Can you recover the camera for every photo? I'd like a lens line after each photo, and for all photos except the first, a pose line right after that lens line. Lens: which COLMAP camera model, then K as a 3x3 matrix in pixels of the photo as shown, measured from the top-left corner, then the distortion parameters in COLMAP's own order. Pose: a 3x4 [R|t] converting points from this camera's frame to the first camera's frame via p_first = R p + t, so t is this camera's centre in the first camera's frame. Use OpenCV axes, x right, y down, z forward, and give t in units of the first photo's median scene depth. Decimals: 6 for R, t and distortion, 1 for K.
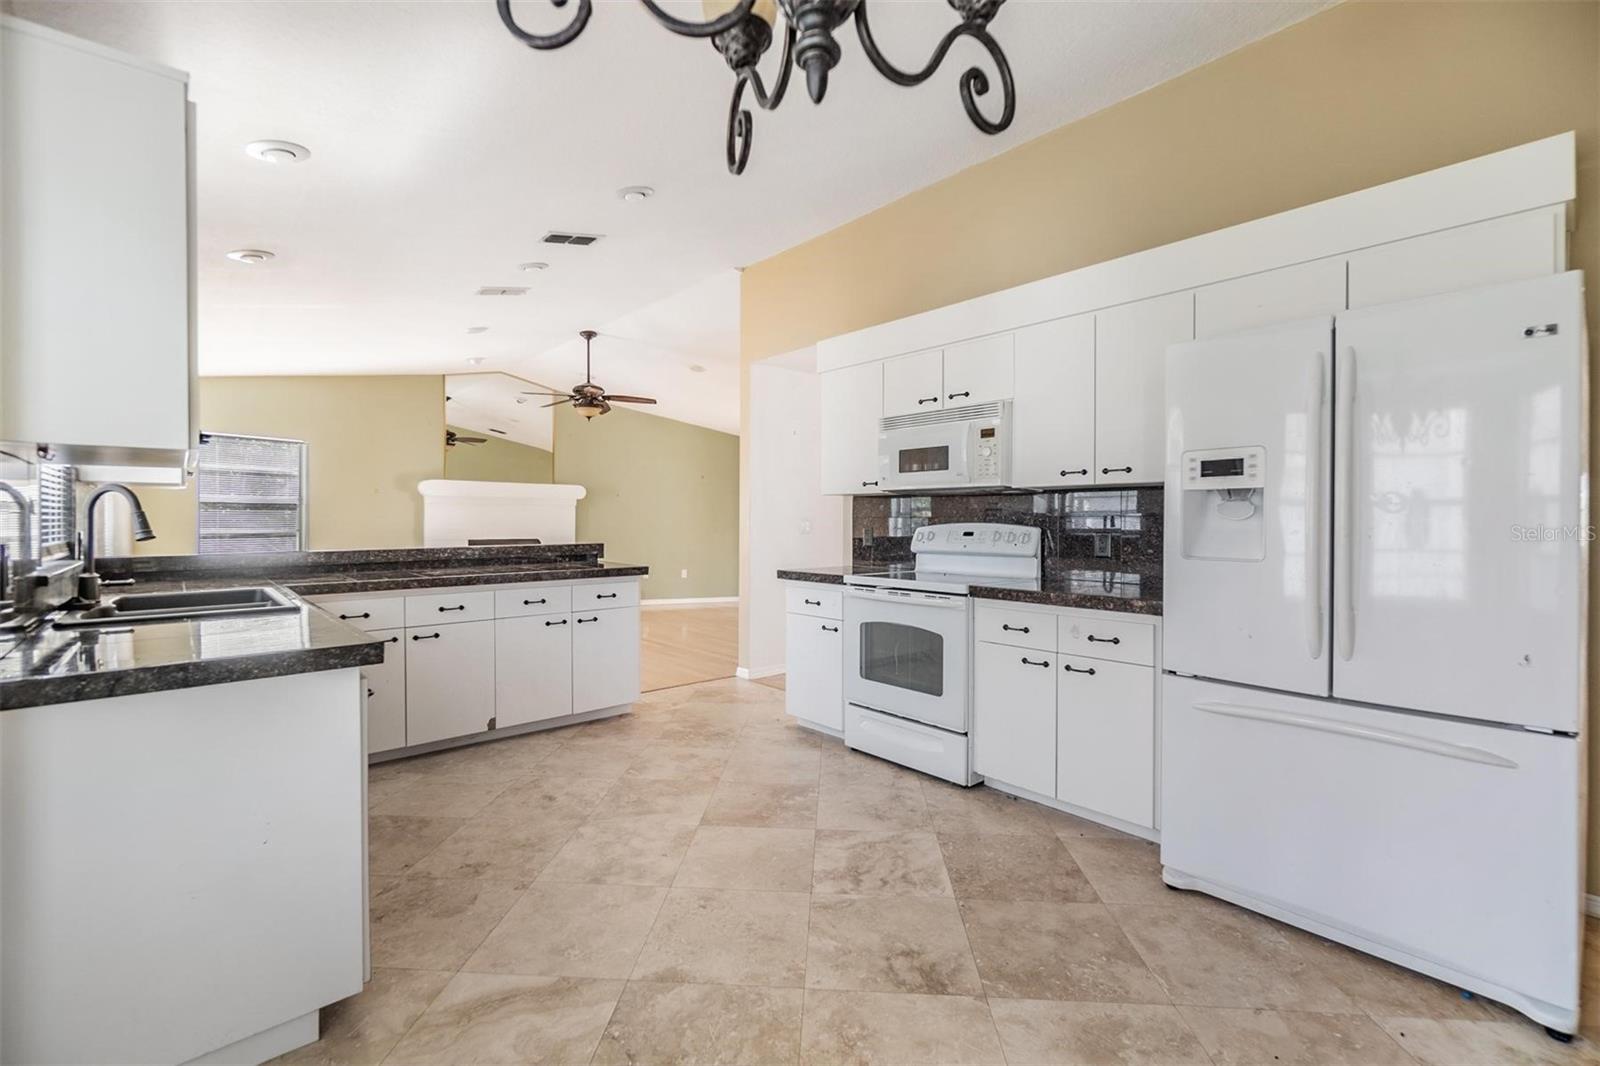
lens RADIAL K [[699.7, 0, 788.1], [0, 699.7, 521.6], [0, 0, 1]] dist [-0.003965, 0.000192]
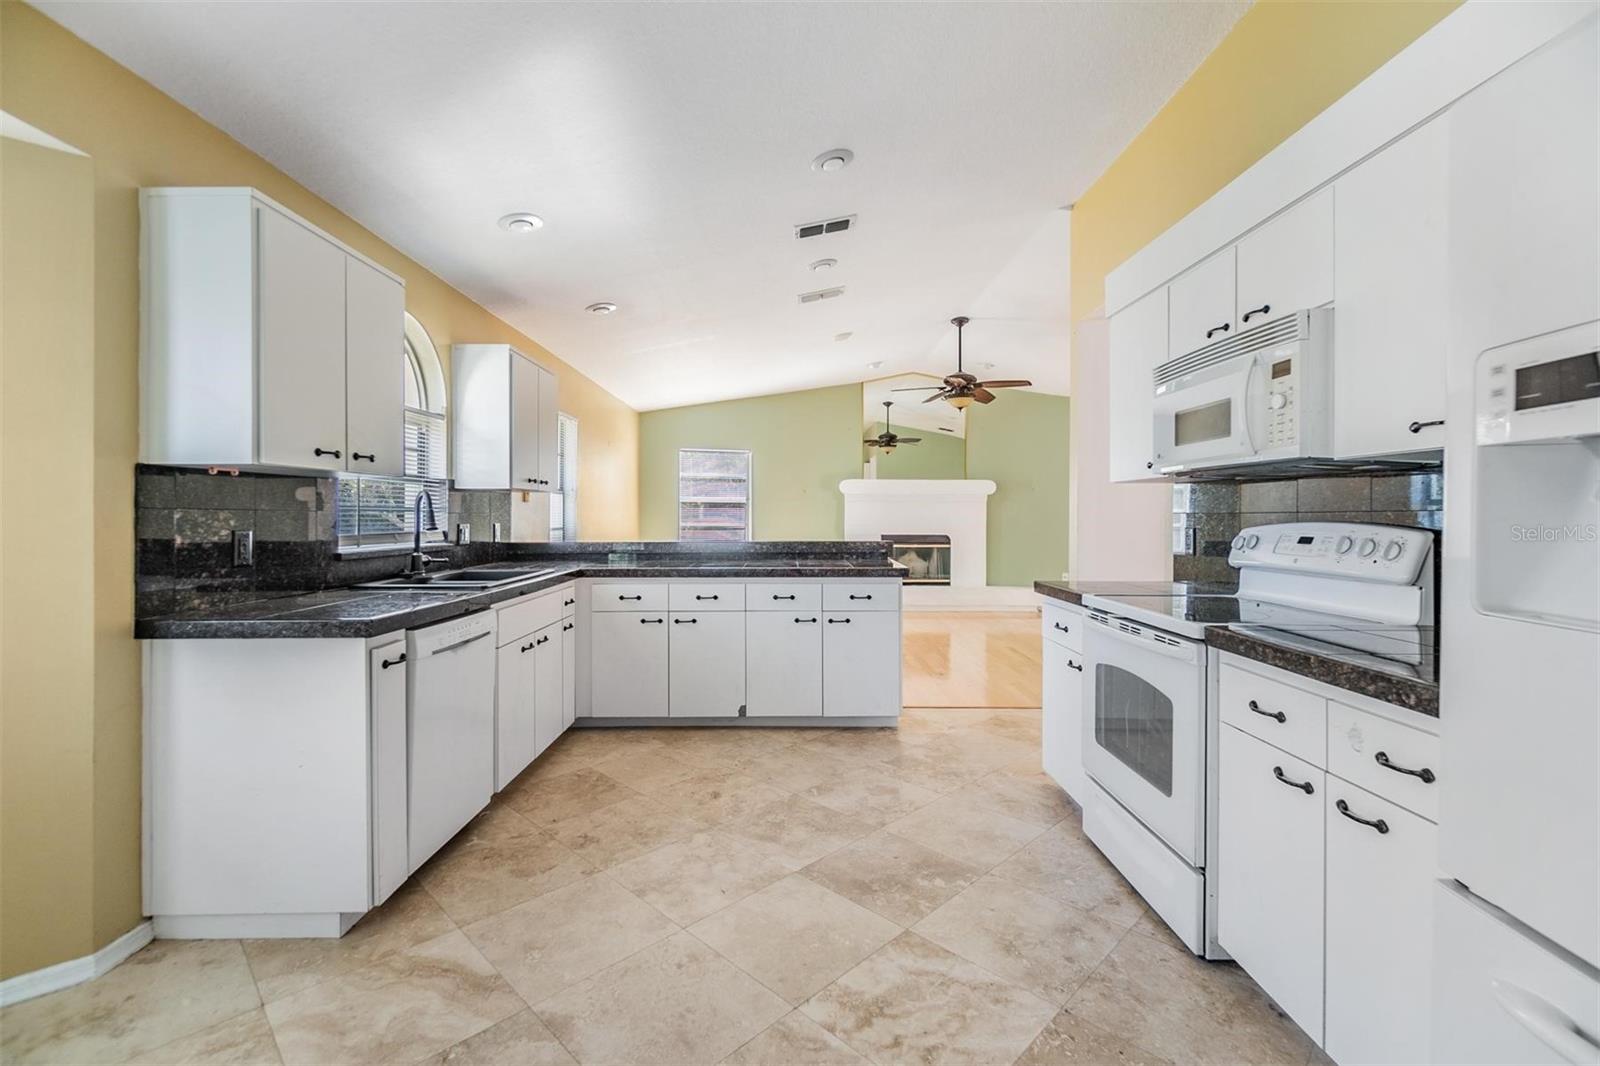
lens RADIAL K [[699.7, 0, 793.0], [0, 699.7, 515.0], [0, 0, 1]] dist [-0.003965, 0.000192]
pose [[0.752990, 0.000150, -0.658032, 0.362170], [-0.002562, 0.999993, -0.002703, -0.001749], [0.658027, 0.003721, 0.752985, 0.290566]]
